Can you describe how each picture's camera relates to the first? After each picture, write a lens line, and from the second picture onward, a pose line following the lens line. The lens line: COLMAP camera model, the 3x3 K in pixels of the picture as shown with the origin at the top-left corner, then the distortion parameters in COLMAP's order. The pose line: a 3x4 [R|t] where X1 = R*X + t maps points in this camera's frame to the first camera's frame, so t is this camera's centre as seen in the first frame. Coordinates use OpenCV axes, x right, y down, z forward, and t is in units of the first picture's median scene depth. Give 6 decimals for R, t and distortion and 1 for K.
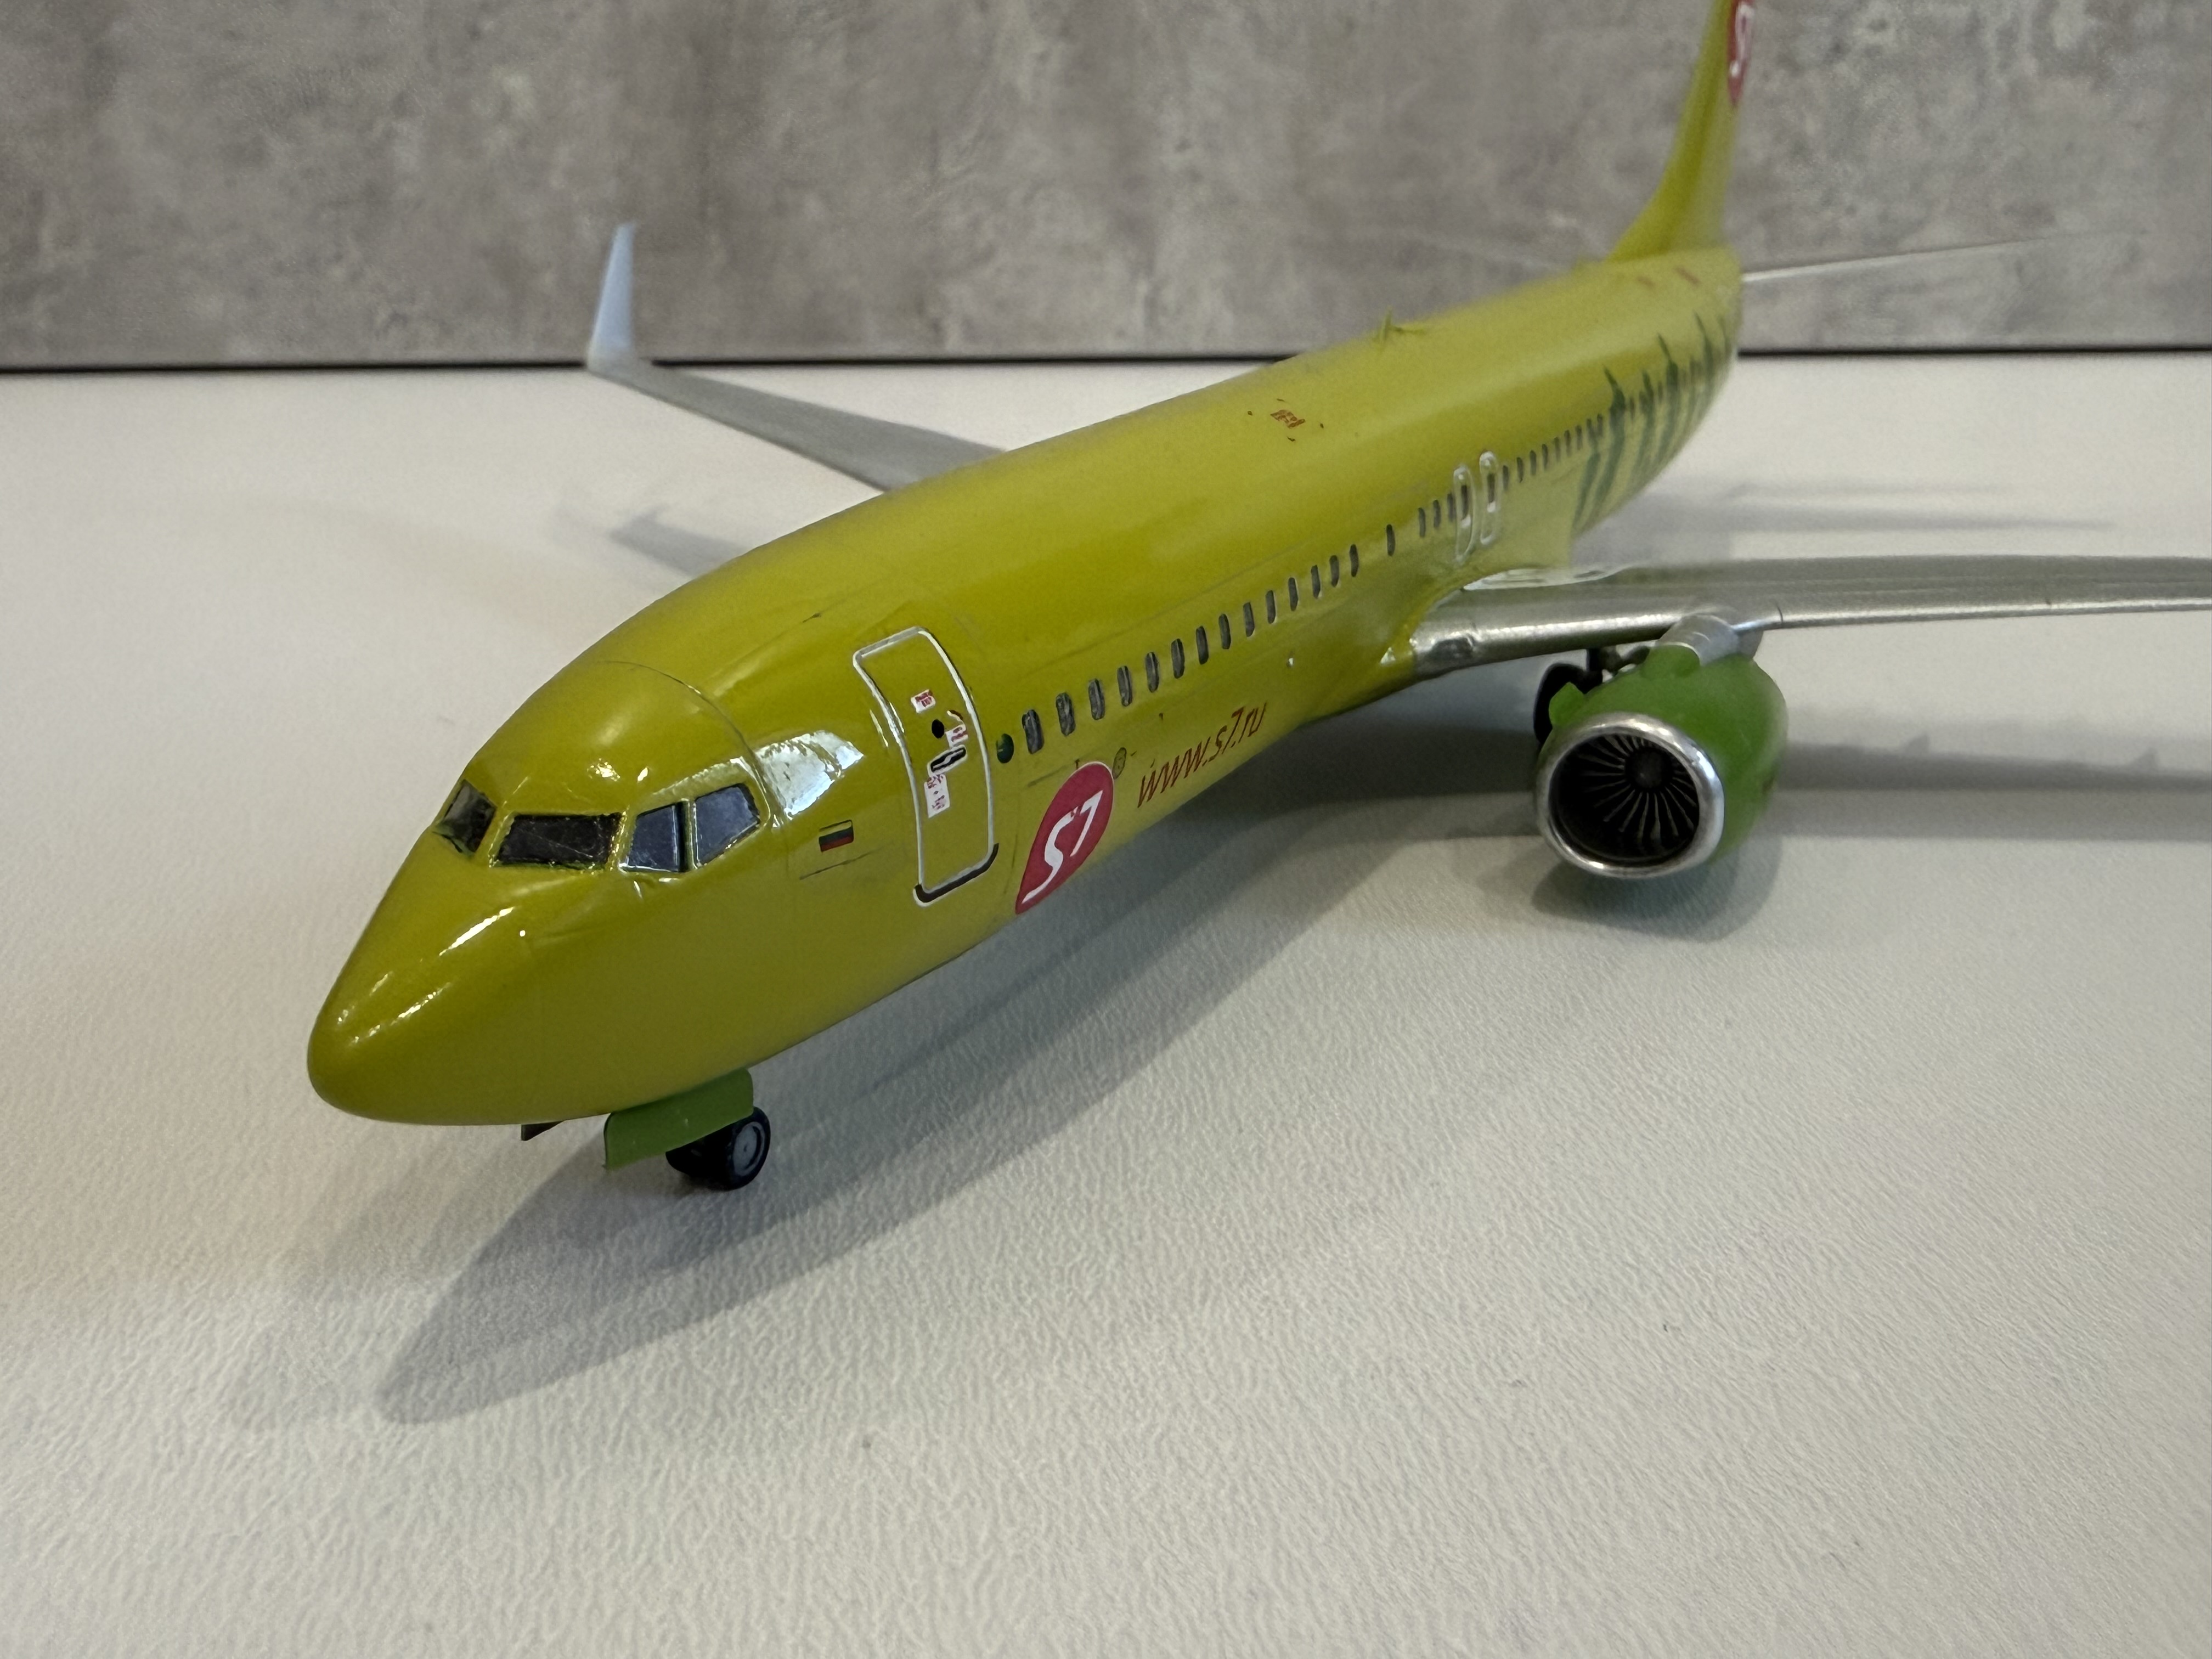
lens RADIAL K [[2212.6, 0, 960.1], [0, 2212.6, 829.7], [0, 0, 1]] dist [-0.000179, 0.015091]
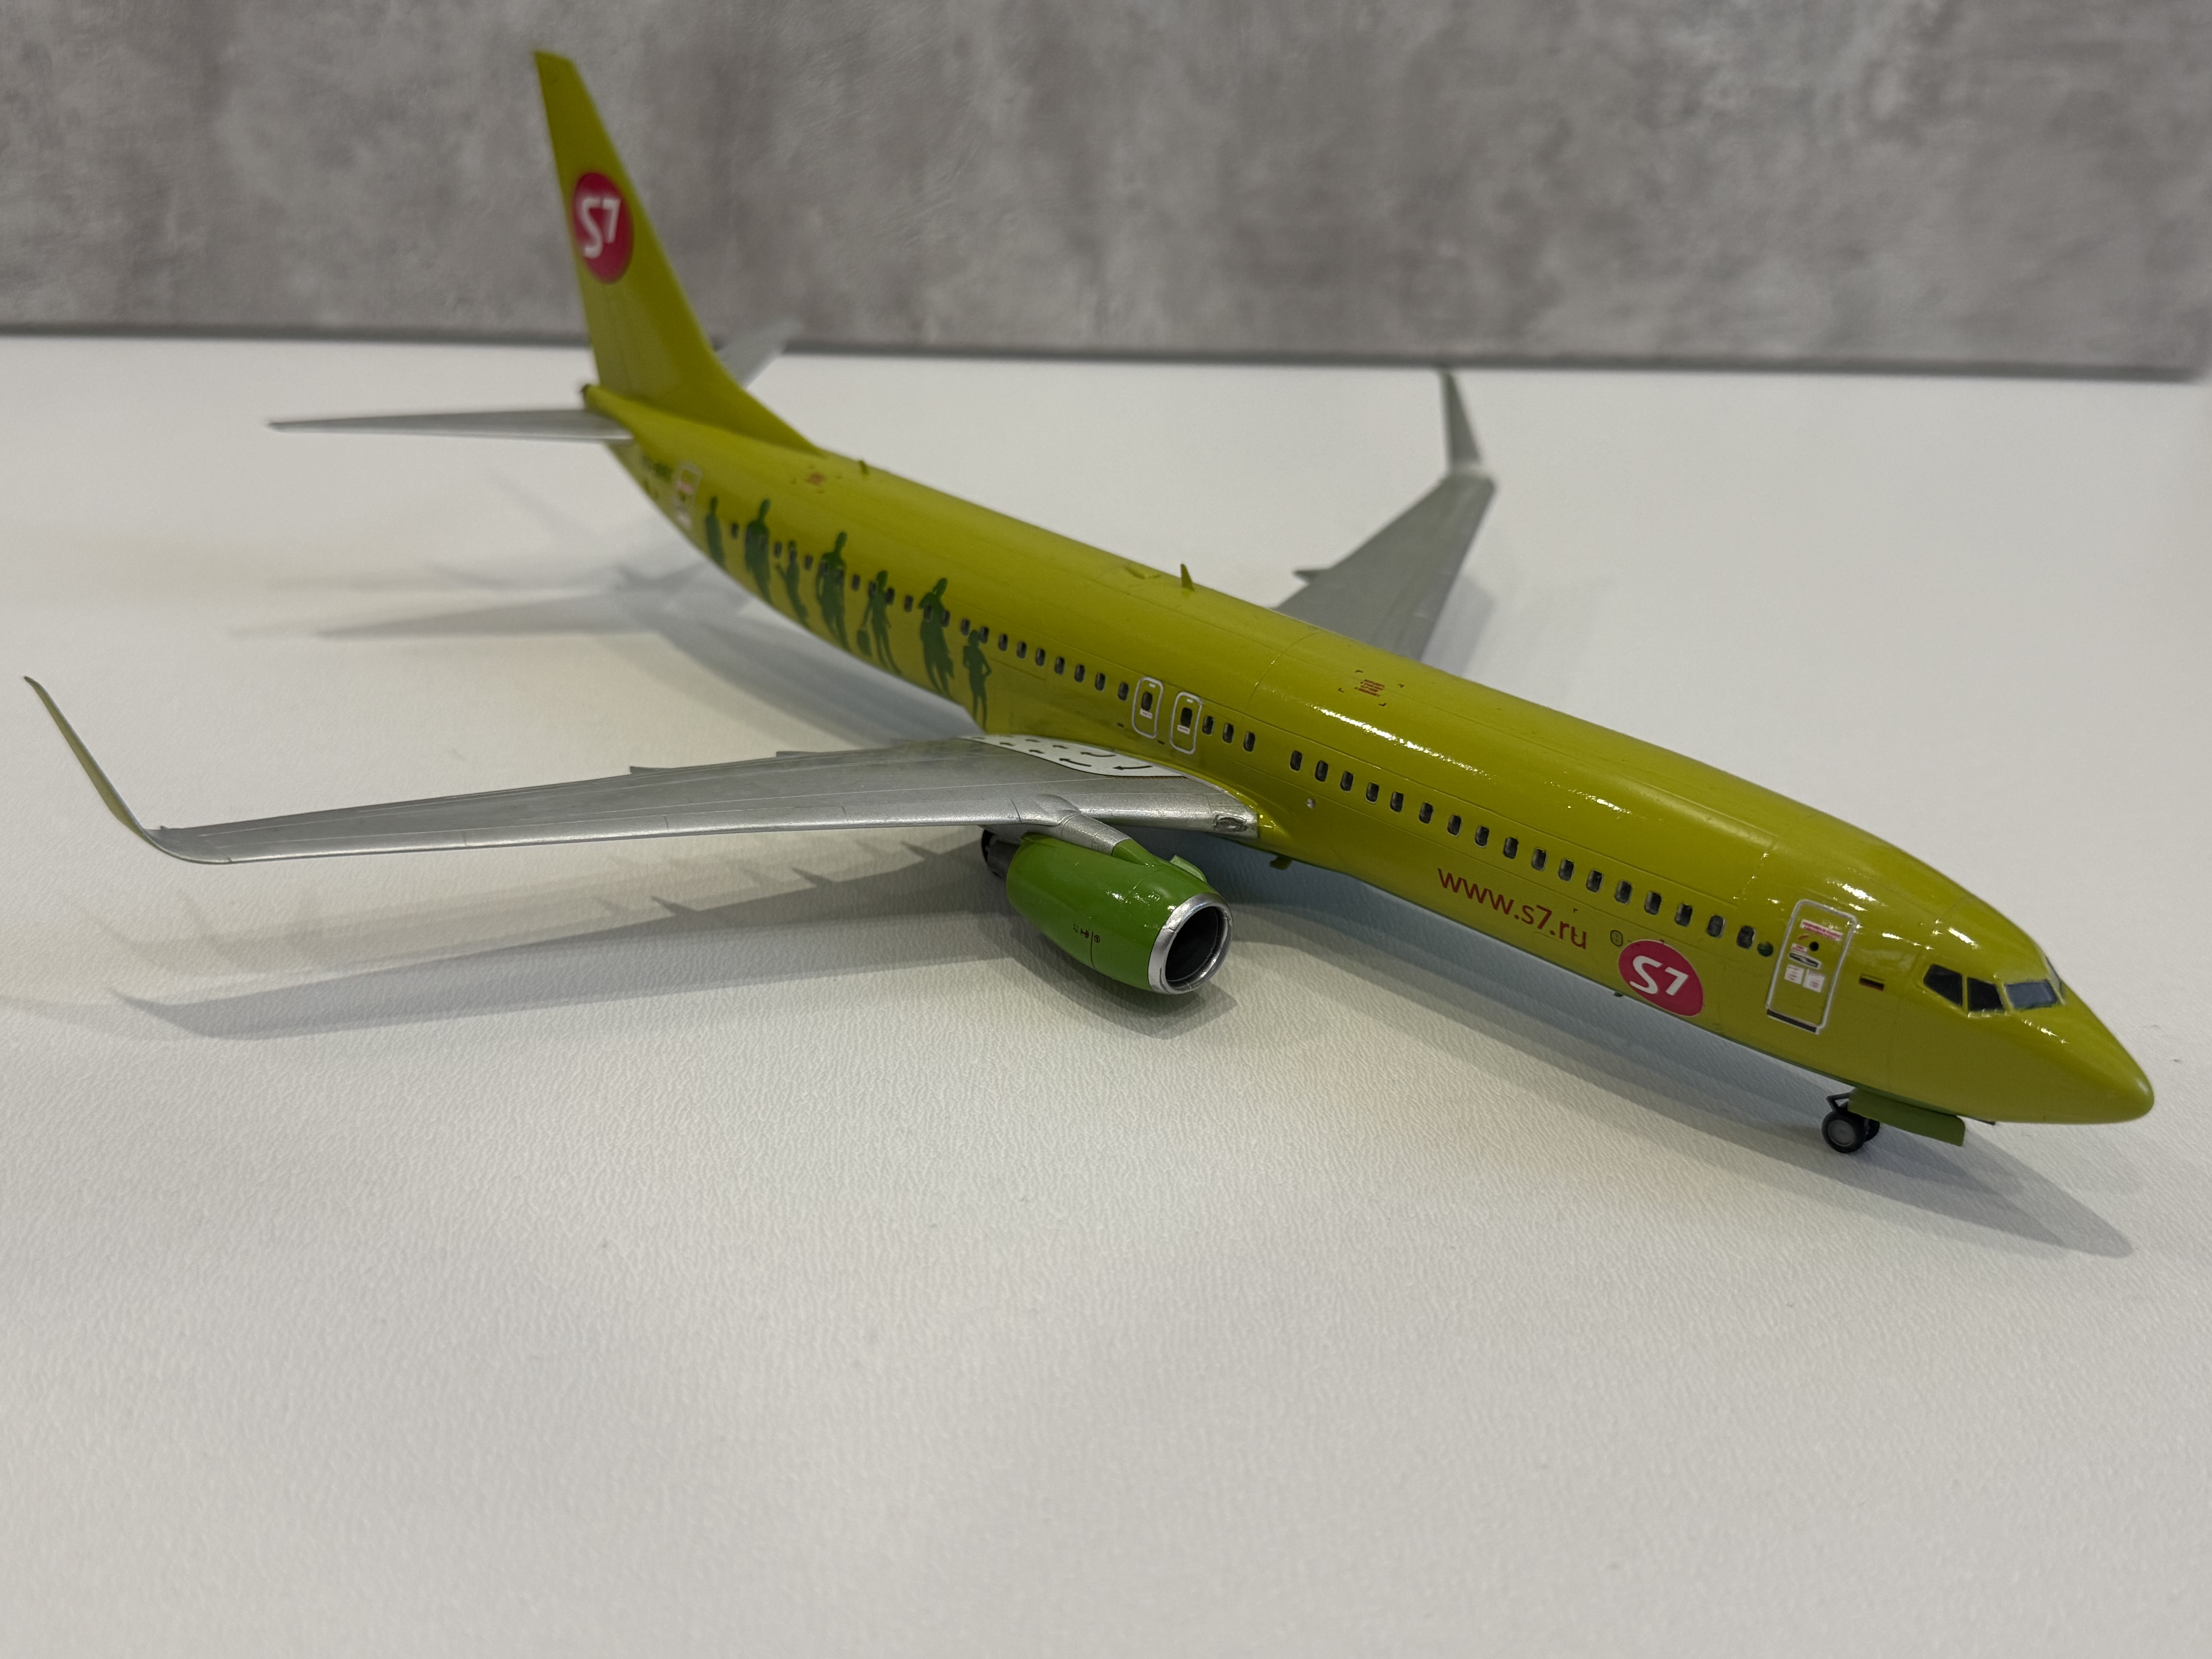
lens RADIAL K [[2266.6, 0, 1106.0], [0, 2266.6, 829.5], [0, 0, 1]] dist [0.169242, -0.478119]
pose [[0.999259, 0.037608, 0.008221, 0.093229], [-0.038227, 0.994594, 0.096543, -0.079723], [-0.004545, -0.096786, 0.995295, -0.262030]]
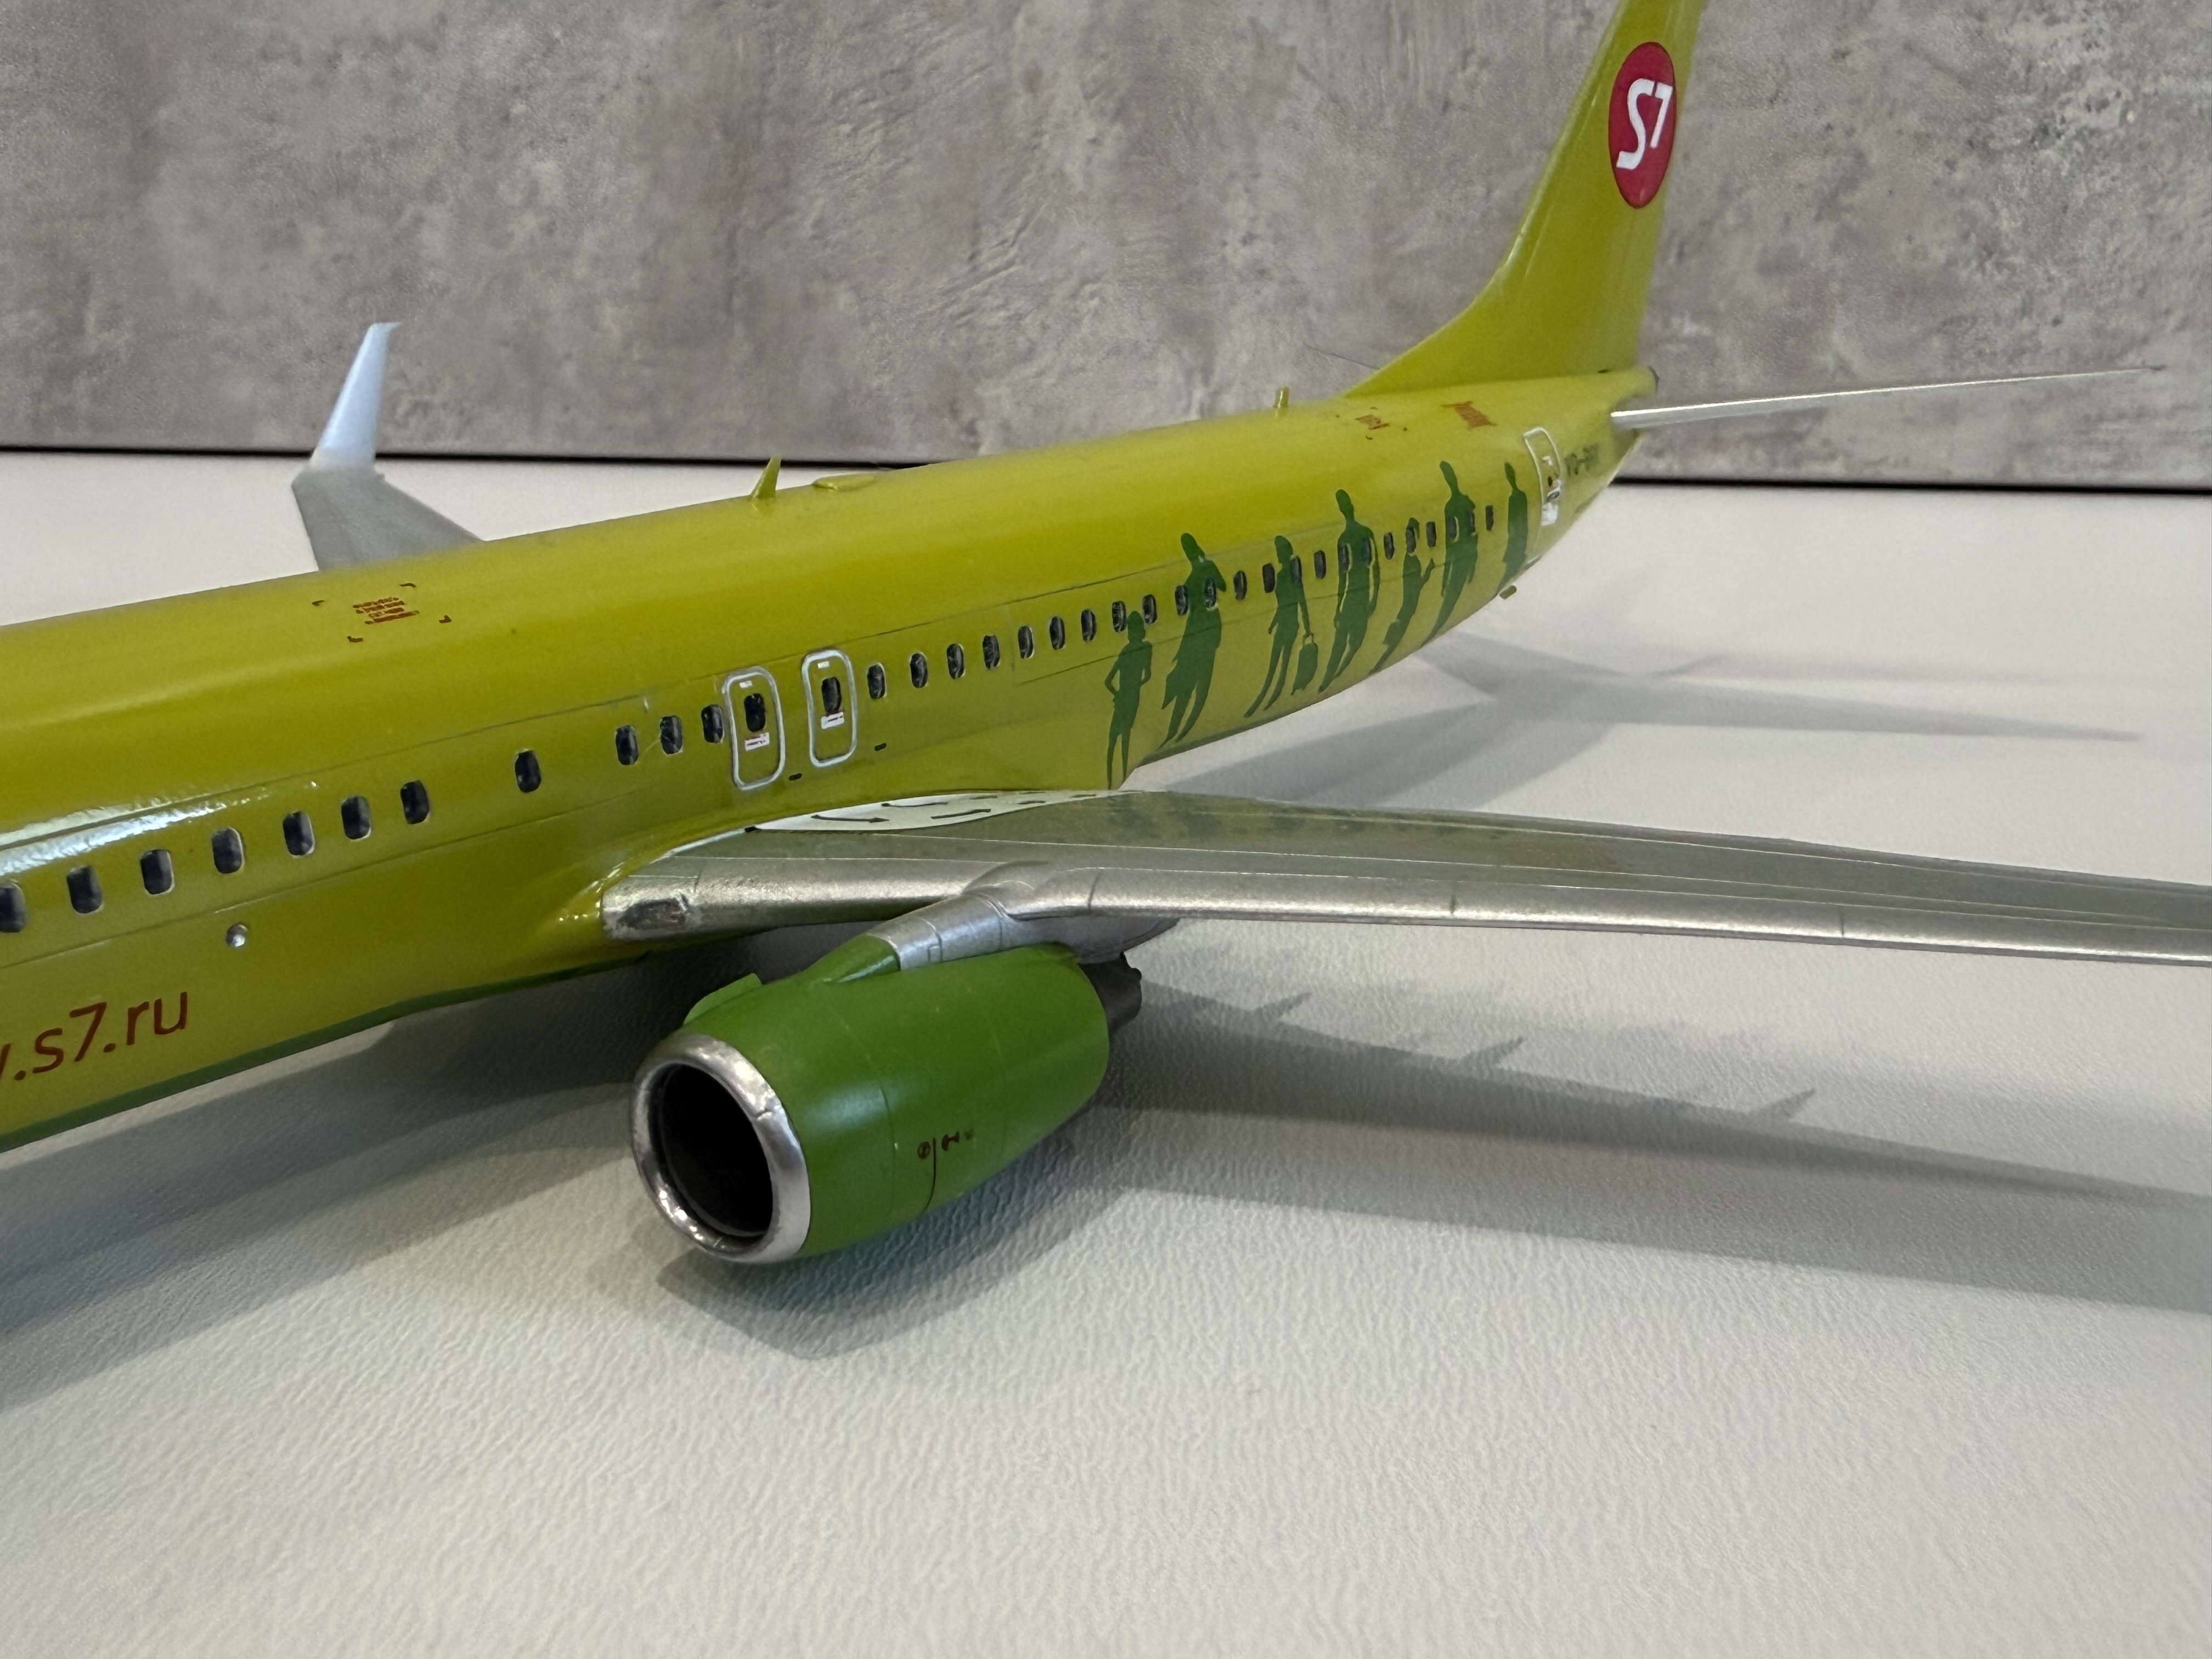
lens RADIAL K [[2217.6, 0, 978.3], [0, 2217.6, 824.2], [0, 0, 1]] dist [-0.002963, 0.018743]
pose [[0.977646, 0.062429, -0.200776, 0.192249], [-0.069357, 0.997209, -0.027653, -0.039217], [0.198490, 0.040960, 0.979247, 0.105409]]
